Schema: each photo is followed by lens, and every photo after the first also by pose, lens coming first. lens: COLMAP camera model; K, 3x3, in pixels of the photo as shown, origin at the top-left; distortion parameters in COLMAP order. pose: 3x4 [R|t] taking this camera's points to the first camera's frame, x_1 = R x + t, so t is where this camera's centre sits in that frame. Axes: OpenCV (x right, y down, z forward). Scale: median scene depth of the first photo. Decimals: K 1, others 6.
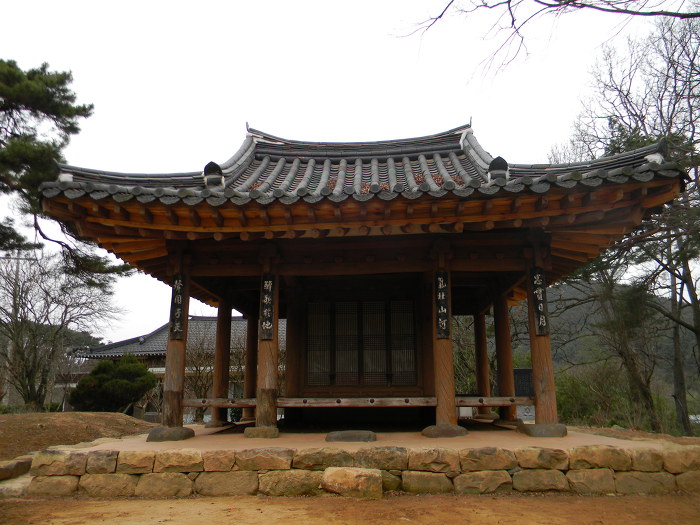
lens RADIAL K [[567.0, 0, 350.0], [0, 567.0, 262.5], [0, 0, 1]] dist [-0.002500, -0.004165]
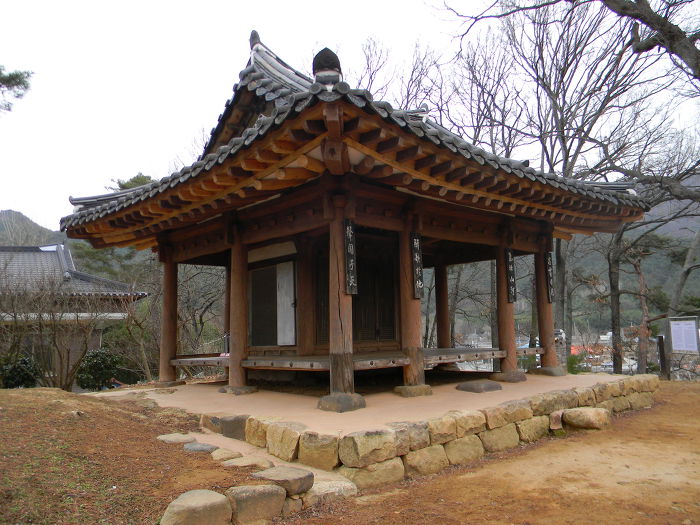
lens RADIAL K [[567.0, 0, 350.0], [0, 567.0, 262.5], [0, 0, 1]] dist [-0.002500, -0.004165]
pose [[0.693213, 0.076089, 0.716705, -0.832069], [-0.136795, 0.990226, 0.027184, 0.055774], [-0.707632, -0.116886, 0.696846, 0.356037]]
